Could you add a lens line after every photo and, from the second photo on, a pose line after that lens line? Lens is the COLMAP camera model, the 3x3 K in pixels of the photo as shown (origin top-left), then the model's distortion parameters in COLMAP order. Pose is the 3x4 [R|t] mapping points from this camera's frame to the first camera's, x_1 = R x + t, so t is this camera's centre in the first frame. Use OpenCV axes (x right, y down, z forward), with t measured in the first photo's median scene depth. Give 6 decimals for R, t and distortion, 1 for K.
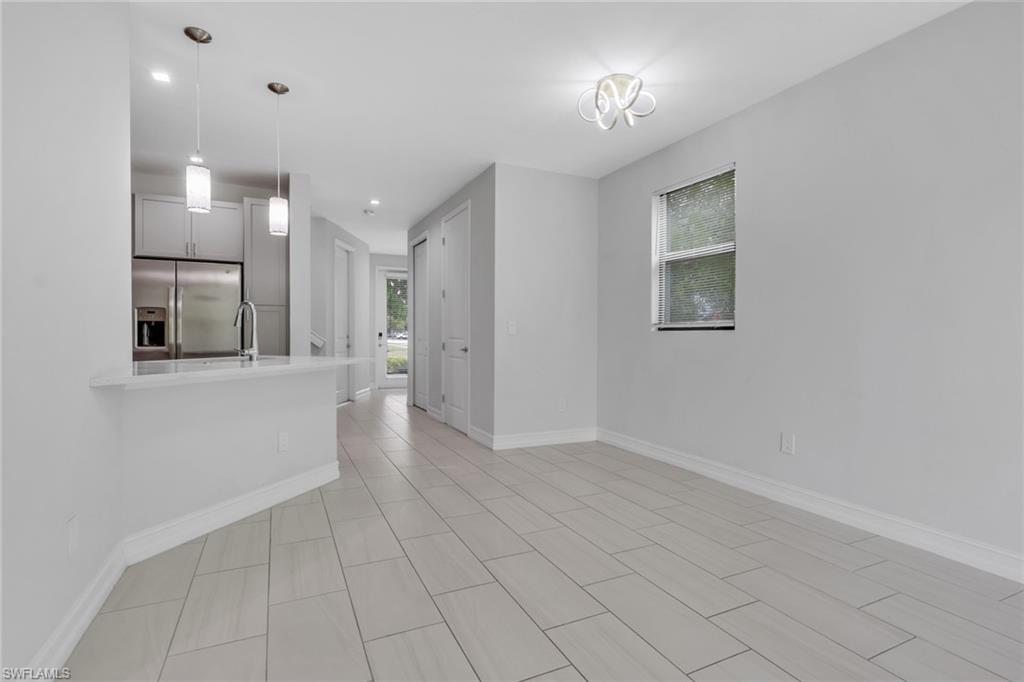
lens RADIAL K [[511.7, 0, 519.6], [0, 511.7, 339.2], [0, 0, 1]] dist [-0.002877, 0.002307]
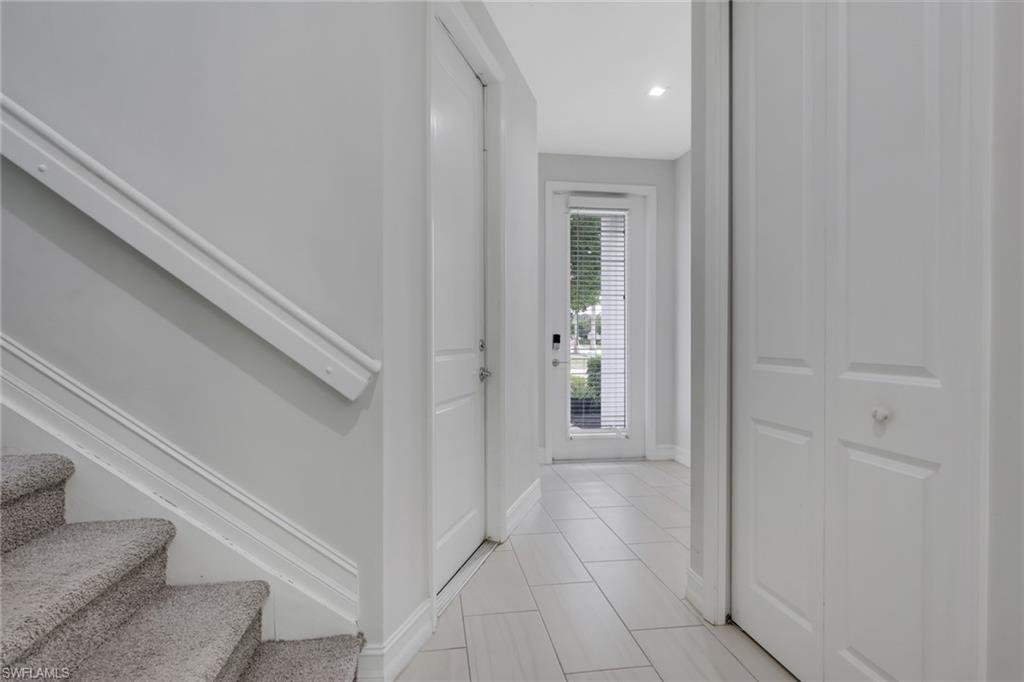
lens RADIAL K [[553.8, 0, 505.4], [0, 553.8, 342.0], [0, 0, 1]] dist [0.002644, -0.001790]
pose [[0.955606, -0.001756, -0.294641, -0.188075], [0.001071, 0.999996, -0.002488, -0.005599], [0.294644, 0.002063, 0.955605, 0.575823]]
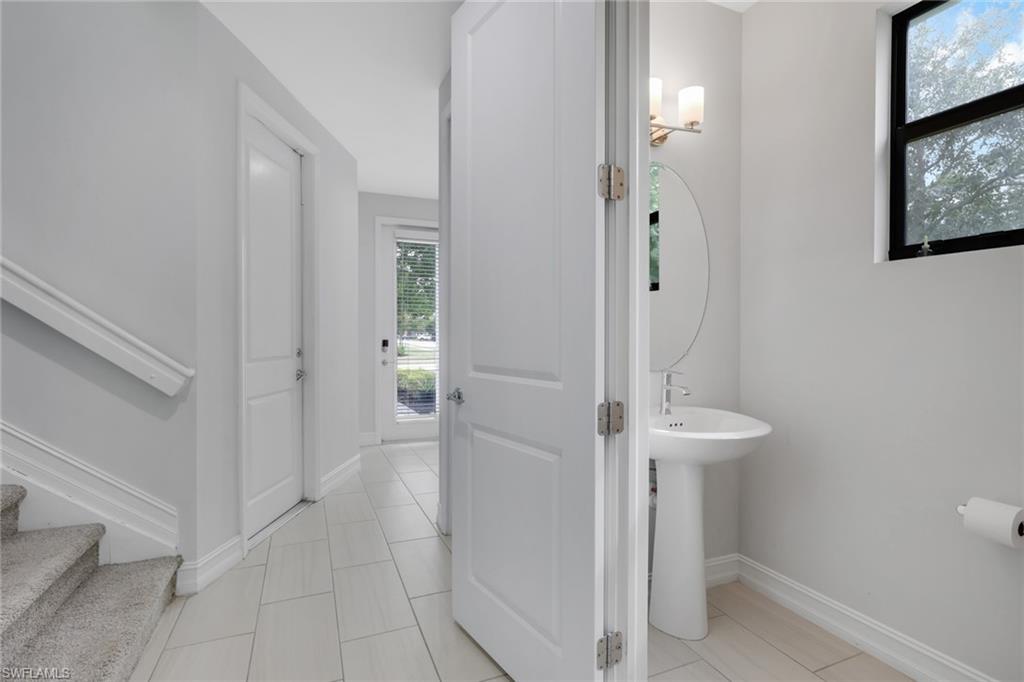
lens RADIAL K [[511.7, 0, 521.7], [0, 511.7, 338.9], [0, 0, 1]] dist [-0.002877, 0.002307]
pose [[0.999367, -0.000709, -0.035555, -0.115907], [0.000642, 0.999998, -0.001879, -0.013653], [0.035557, 0.001855, 0.999366, 0.498140]]
